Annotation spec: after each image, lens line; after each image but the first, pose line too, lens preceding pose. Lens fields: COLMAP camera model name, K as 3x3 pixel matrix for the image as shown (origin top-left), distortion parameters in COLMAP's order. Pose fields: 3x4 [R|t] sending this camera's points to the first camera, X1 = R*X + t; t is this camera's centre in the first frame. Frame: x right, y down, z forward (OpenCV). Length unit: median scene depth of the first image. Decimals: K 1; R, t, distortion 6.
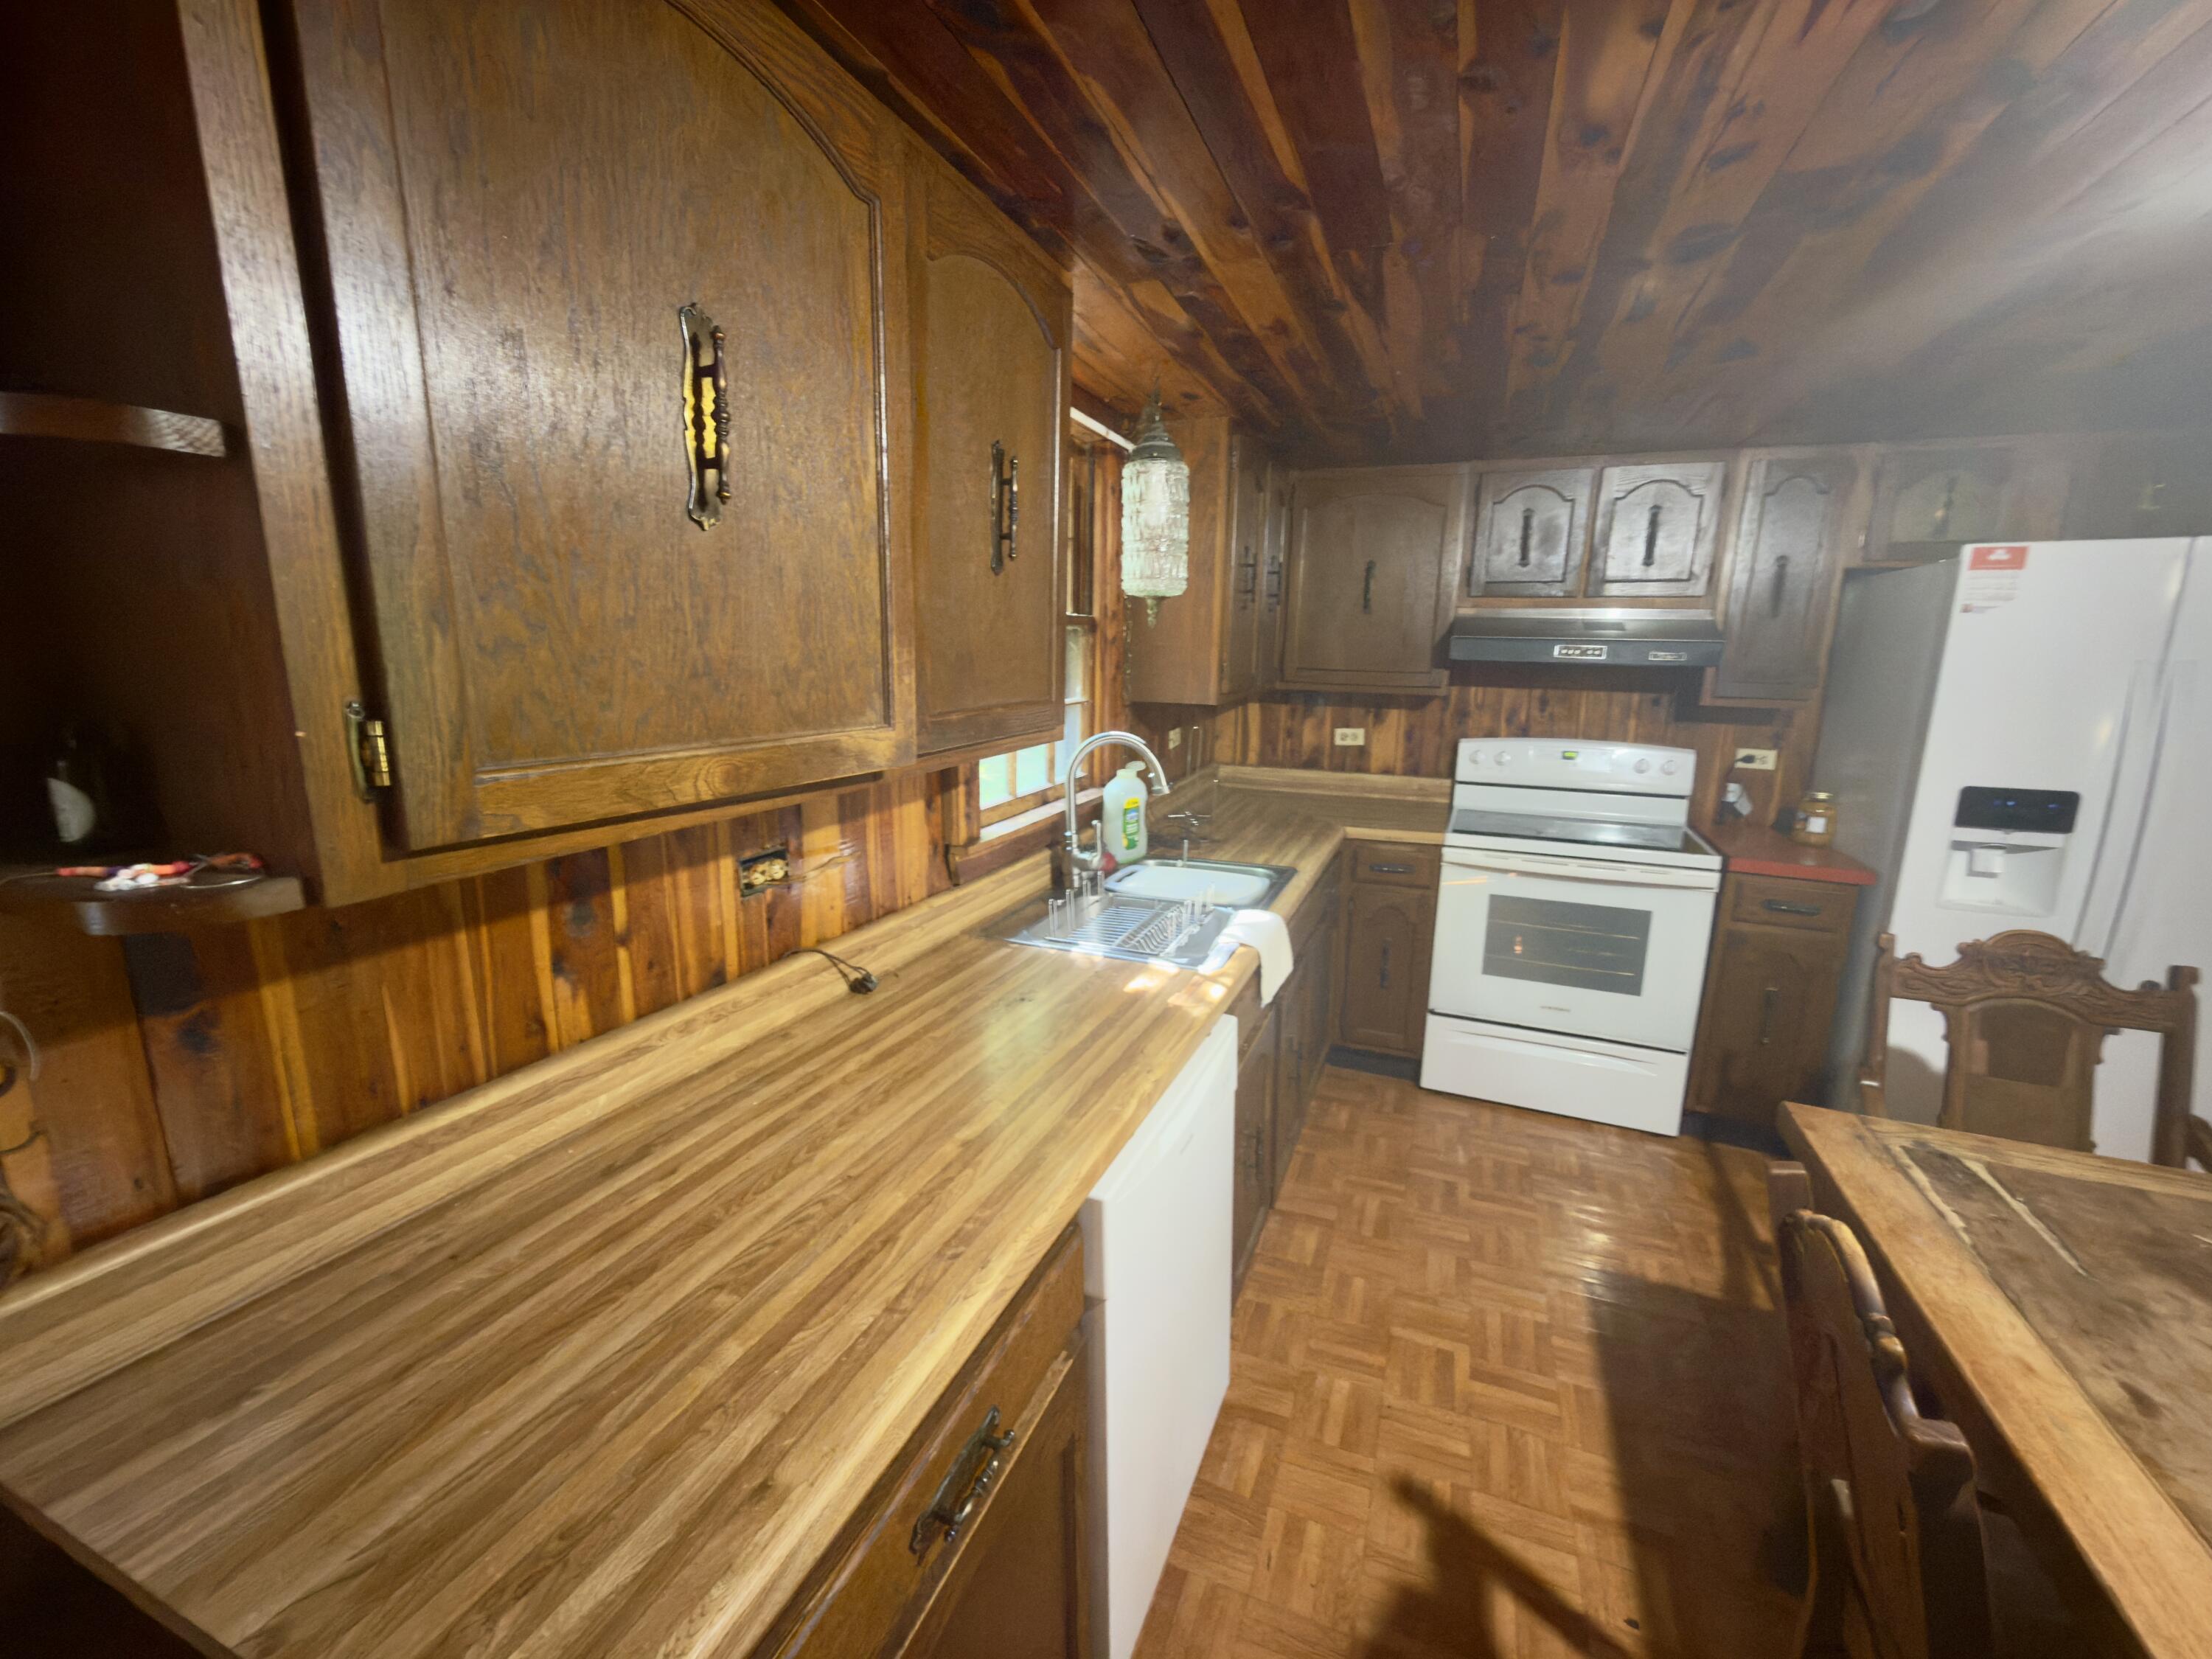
lens RADIAL K [[877.0, 0, 1106.0], [0, 877.0, 829.5], [0, 0, 1]] dist [-0.000928, -0.000251]
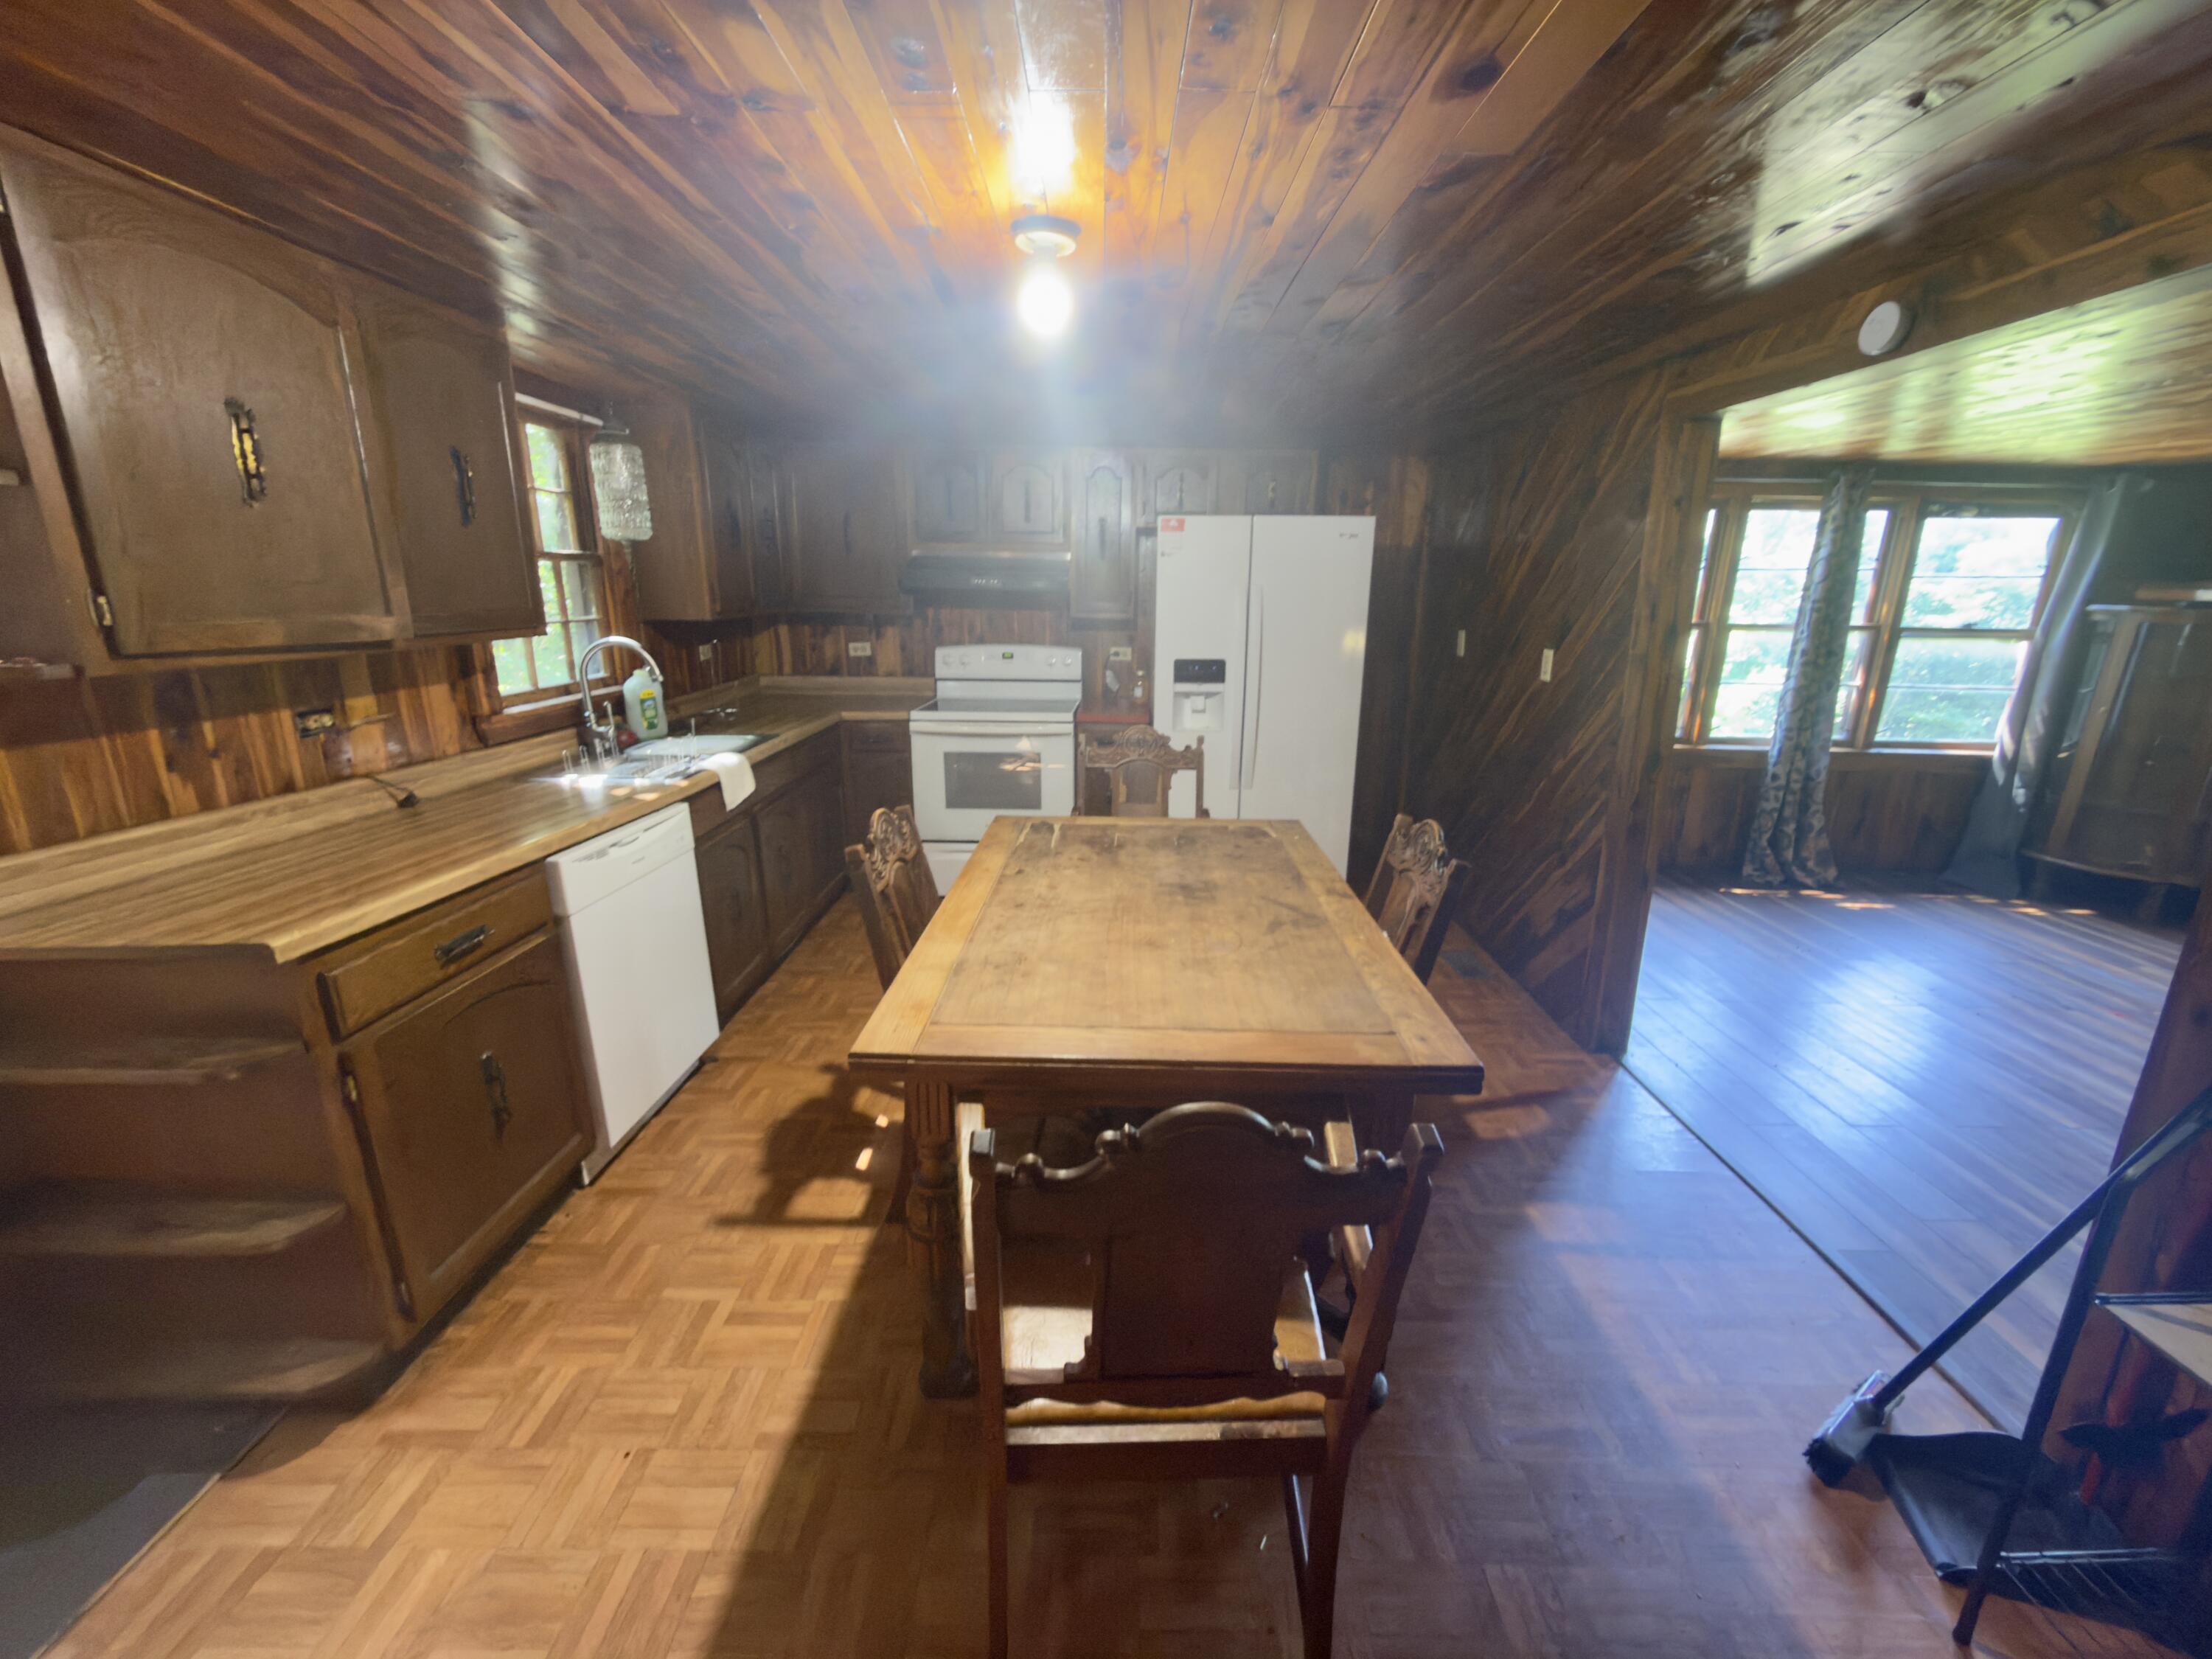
lens RADIAL K [[884.4, 0, 1106.0], [0, 884.4, 829.5], [0, 0, 1]] dist [-0.000405, -0.000259]
pose [[0.931300, -0.099242, 0.350472, 0.248201], [0.076716, 0.994027, 0.077621, 0.163727], [-0.356082, -0.045401, 0.933351, -0.696693]]
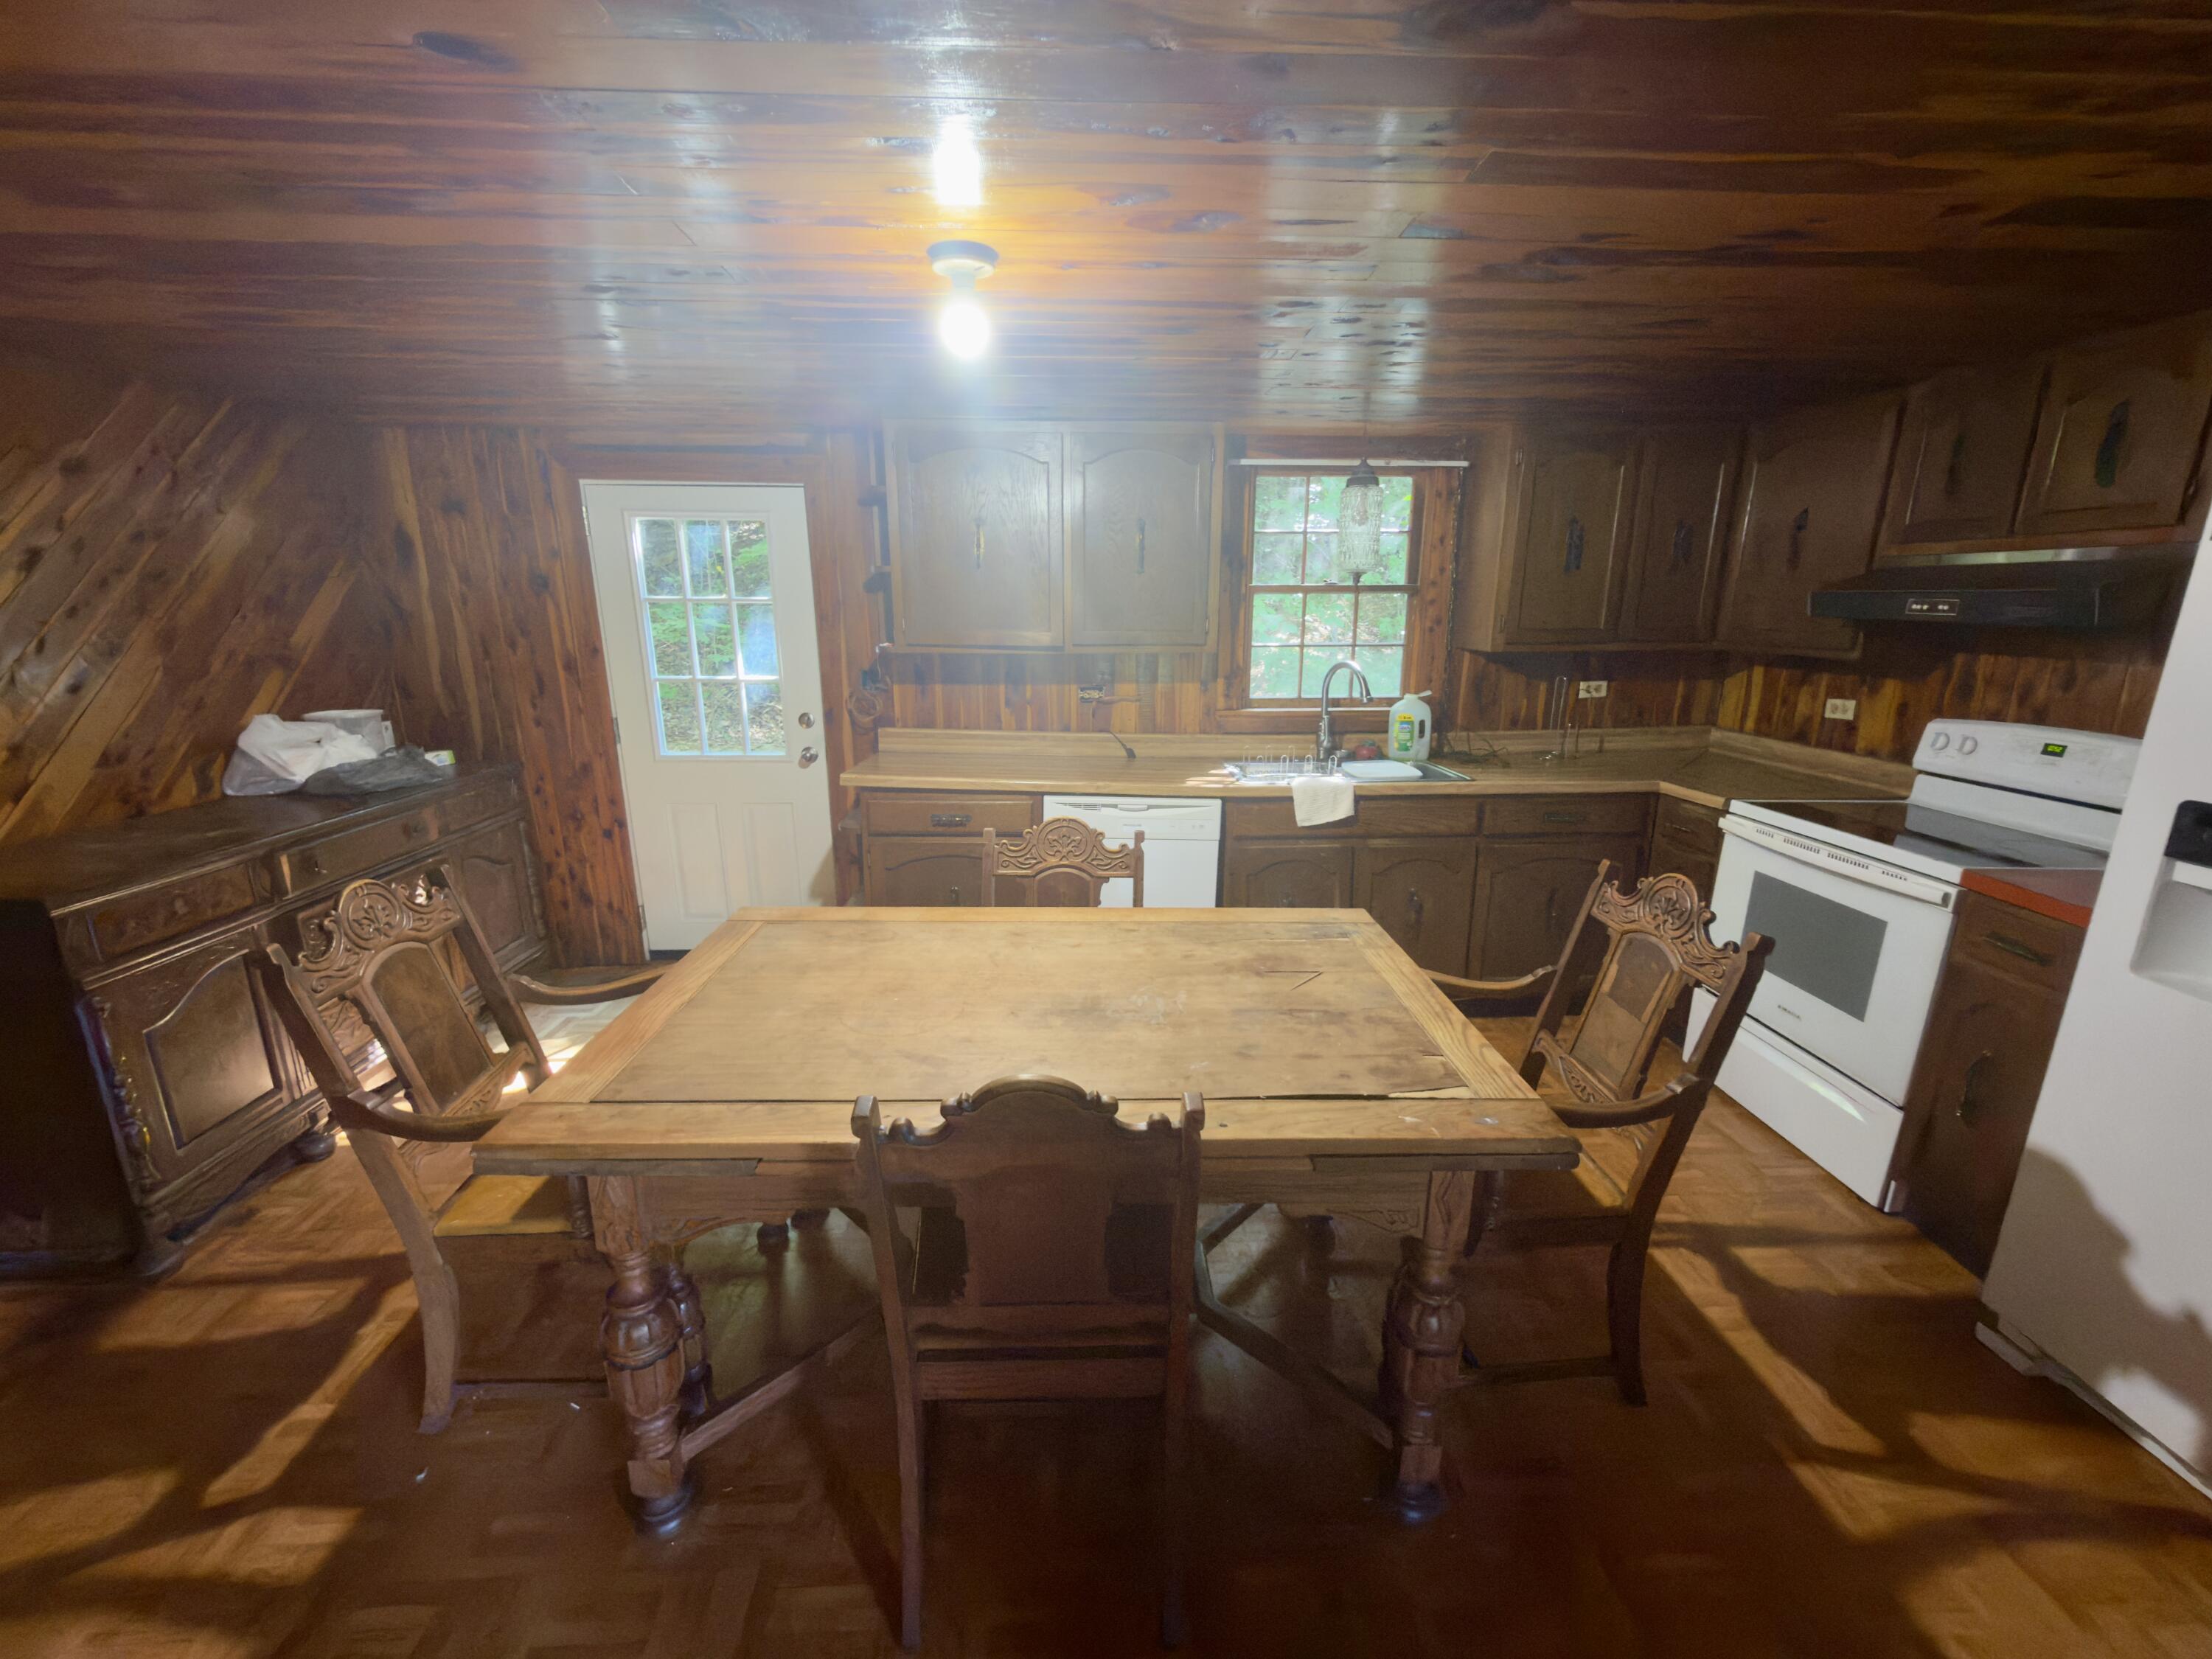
lens RADIAL K [[877.0, 0, 1106.0], [0, 877.0, 829.5], [0, 0, 1]] dist [-0.000928, -0.000251]
pose [[0.413968, 0.214037, -0.884771, 1.460569], [-0.187208, 0.971205, 0.147355, 0.035293], [0.890833, 0.104636, 0.442117, -0.043241]]
